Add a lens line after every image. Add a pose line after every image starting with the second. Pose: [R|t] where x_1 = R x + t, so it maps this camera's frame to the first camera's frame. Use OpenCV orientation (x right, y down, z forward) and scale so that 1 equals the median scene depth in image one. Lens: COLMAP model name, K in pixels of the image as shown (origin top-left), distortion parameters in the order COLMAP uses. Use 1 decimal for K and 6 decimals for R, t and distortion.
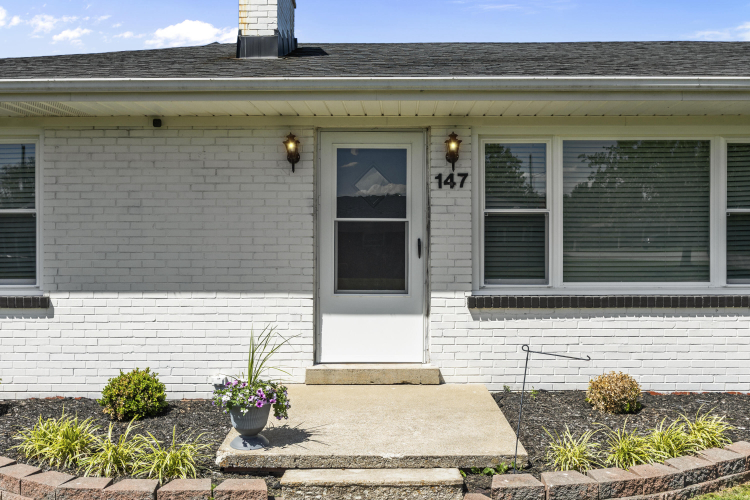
lens RADIAL K [[759.5, 0, 377.5], [0, 759.5, 253.7], [0, 0, 1]] dist [0.009500, 0.000000]
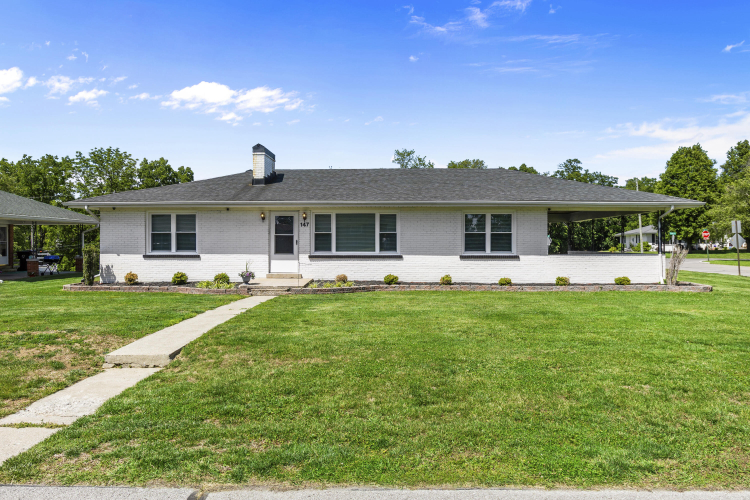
lens RADIAL K [[560.0, 0, 371.1], [0, 560.0, 246.7], [0, 0, 1]] dist [-0.012057, -0.000403]
pose [[0.999563, 0.003061, -0.029391, 0.506484], [-0.002170, 0.999539, 0.030281, -0.070844], [0.029470, -0.030204, 0.999109, -1.768305]]
